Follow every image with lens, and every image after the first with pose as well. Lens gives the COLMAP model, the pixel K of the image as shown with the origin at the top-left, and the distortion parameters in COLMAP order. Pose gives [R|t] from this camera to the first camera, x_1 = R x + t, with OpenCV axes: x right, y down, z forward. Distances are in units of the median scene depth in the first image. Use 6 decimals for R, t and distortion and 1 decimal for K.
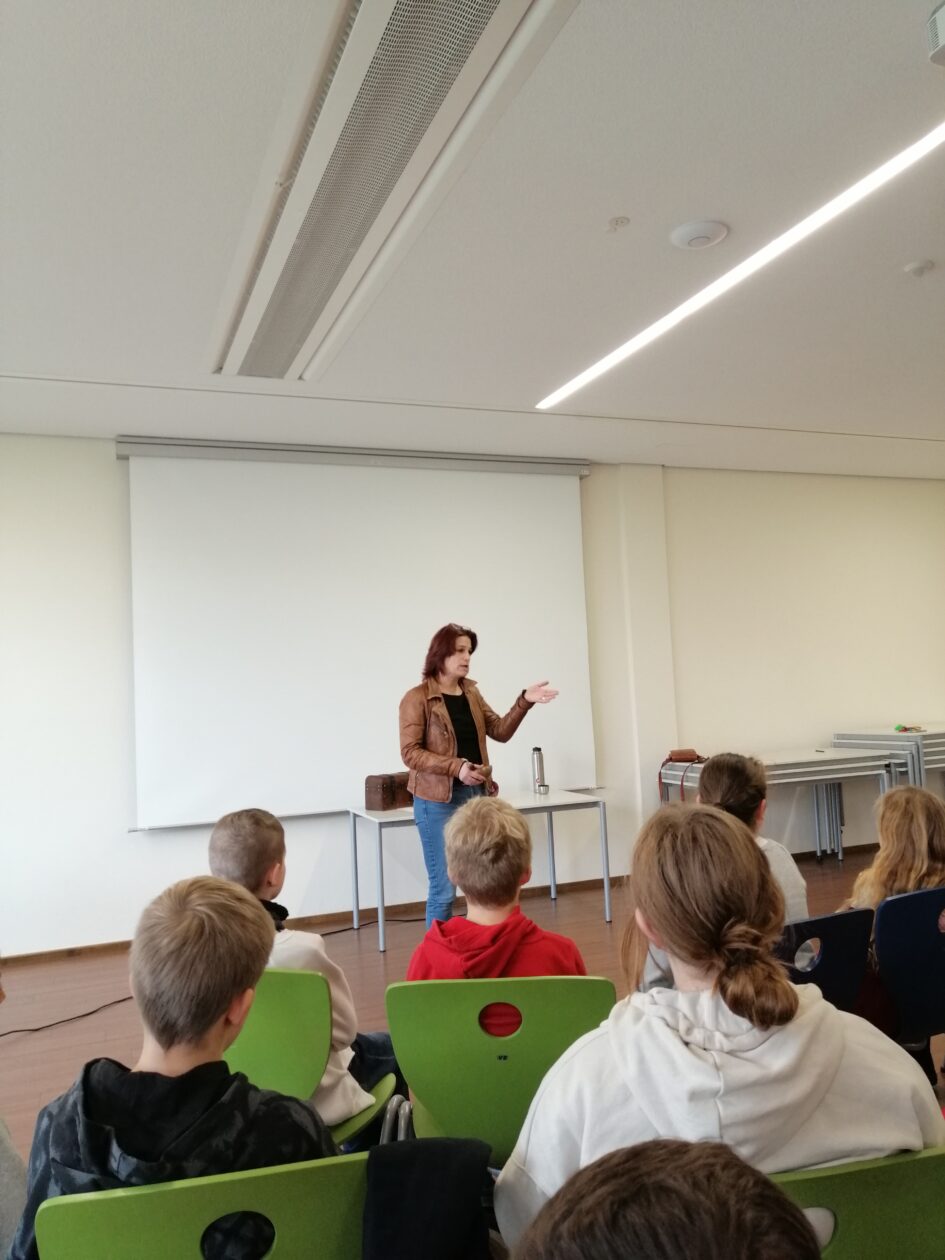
lens RADIAL K [[963.7, 0, 474.3], [0, 963.7, 617.6], [0, 0, 1]] dist [-0.006165, -0.016562]
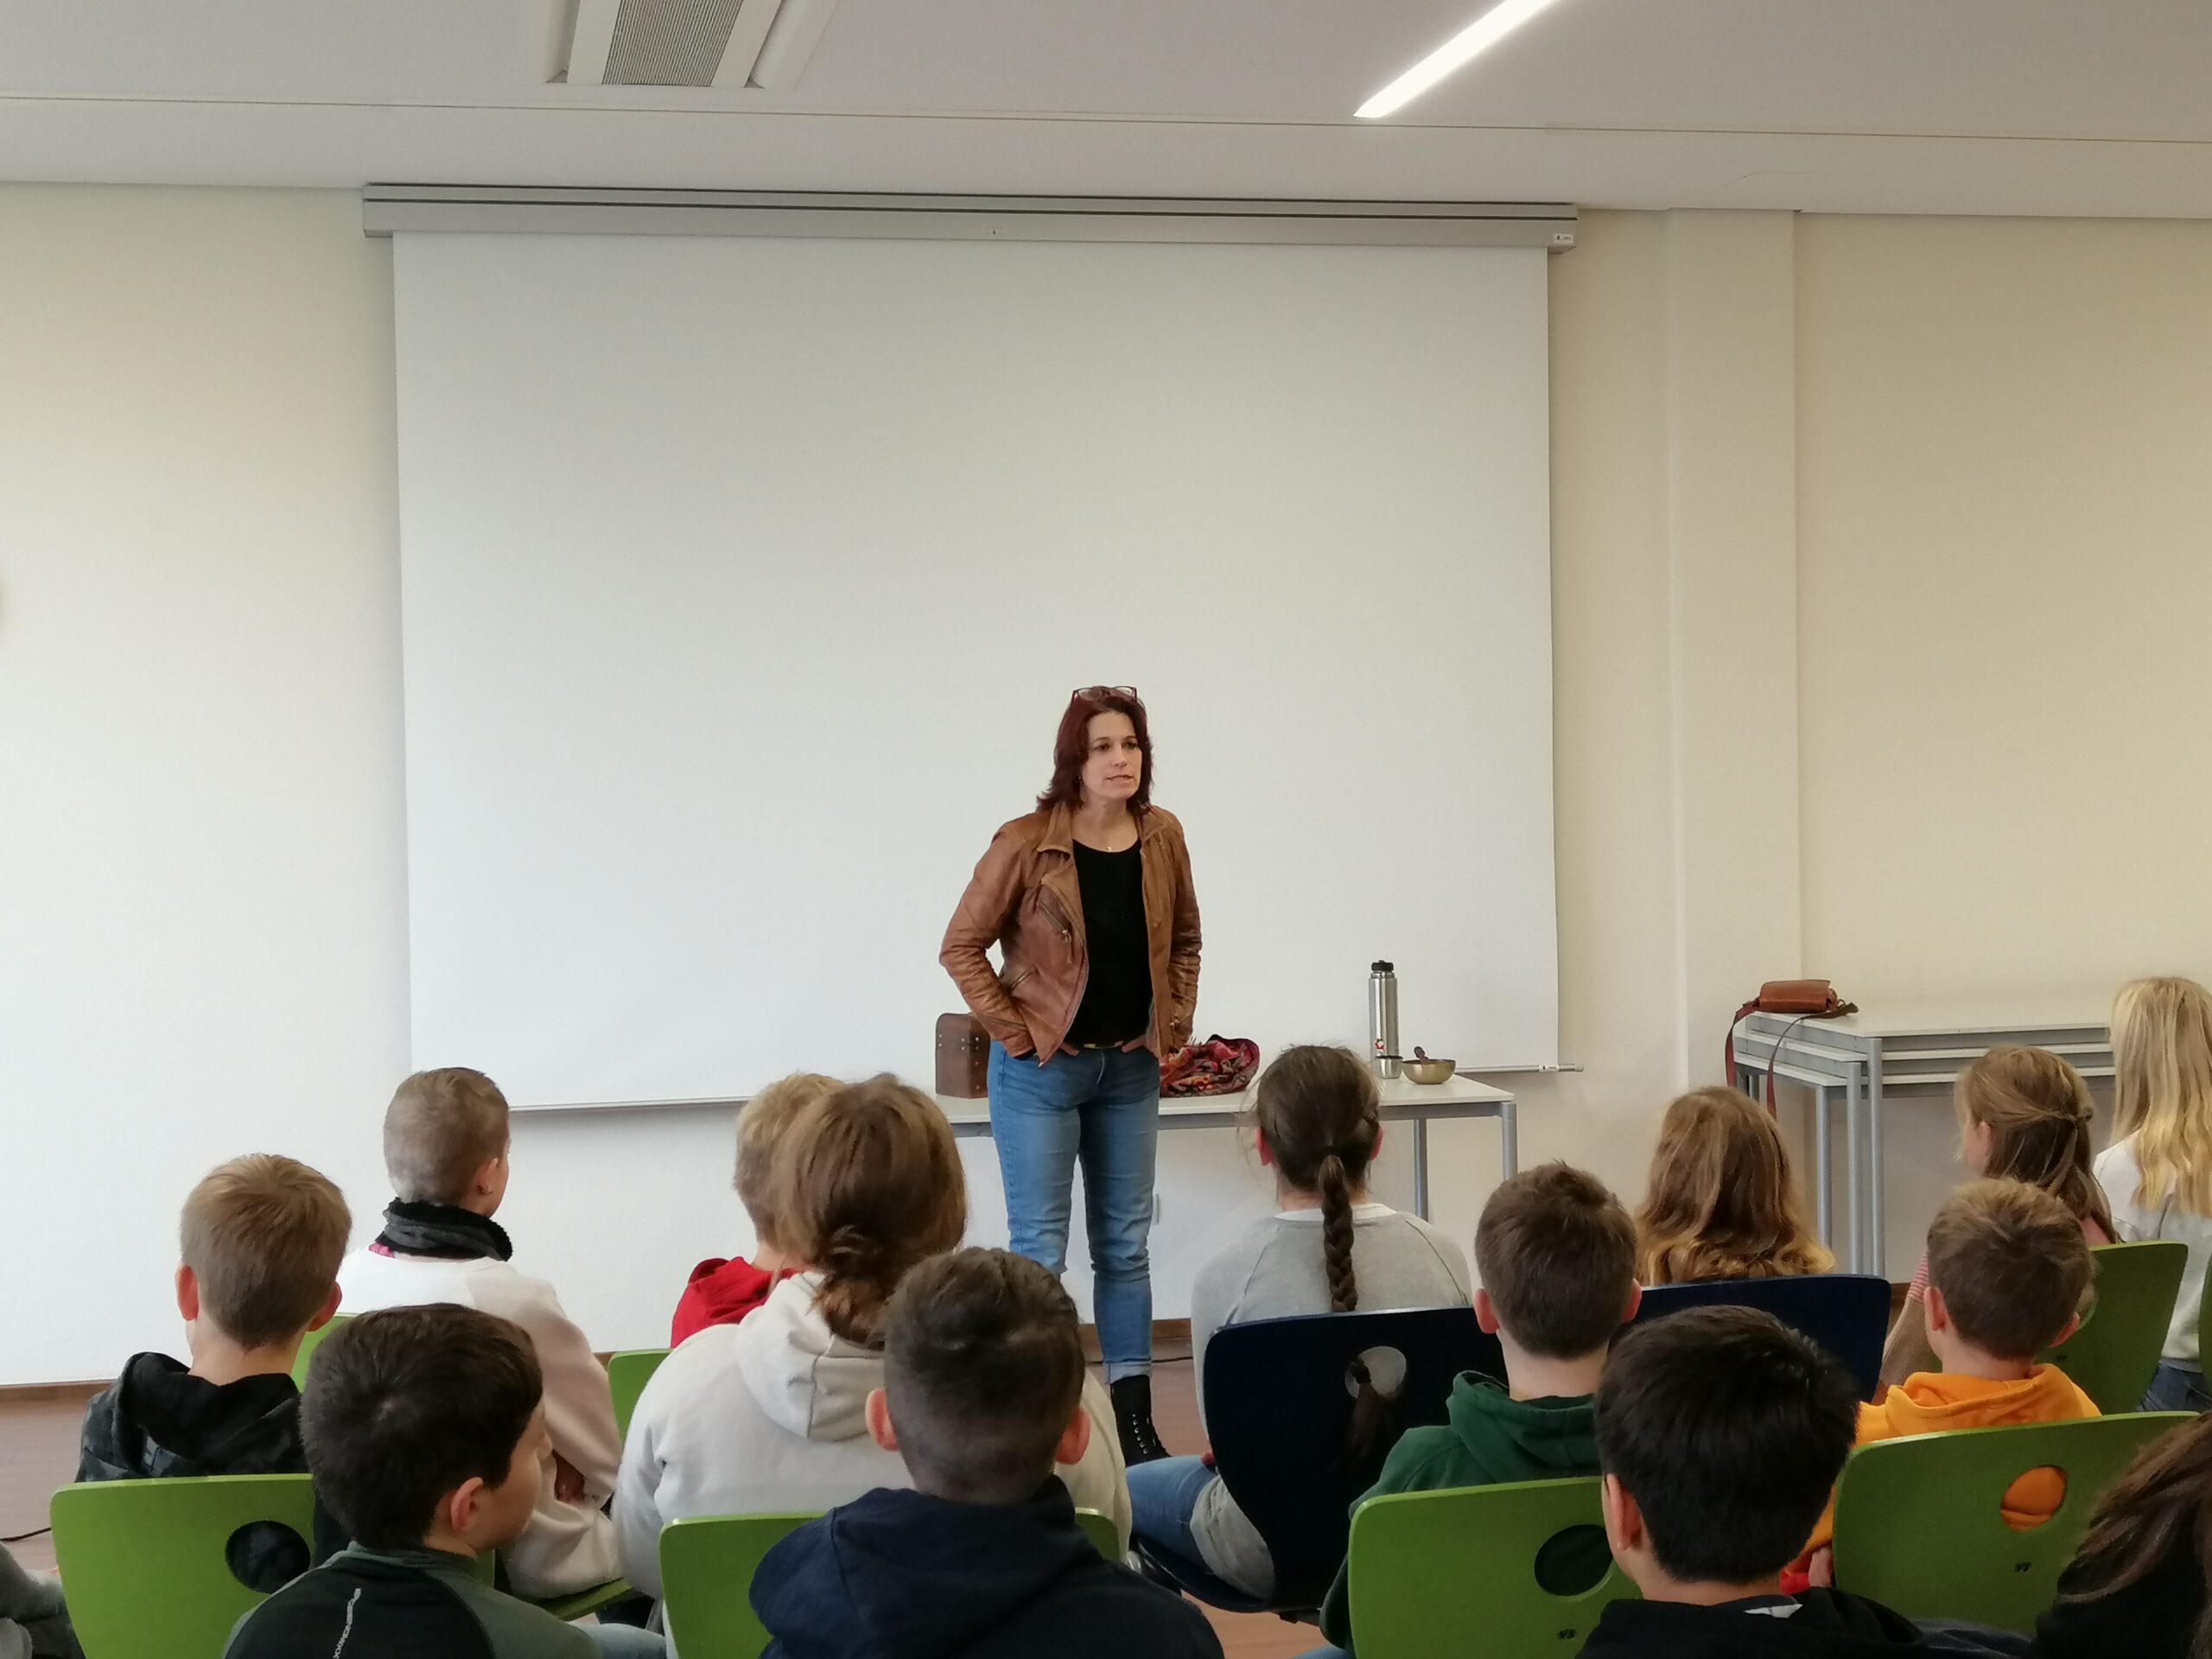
lens RADIAL K [[3229.9, 0, 1105.9], [0, 3229.9, 835.5], [0, 0, 1]] dist [-0.021764, 0.000000]
pose [[0.983445, 0.034075, -0.177975, 0.204479], [-0.014479, 0.993797, 0.110267, -0.066643], [0.180628, -0.105864, 0.977837, -0.341711]]
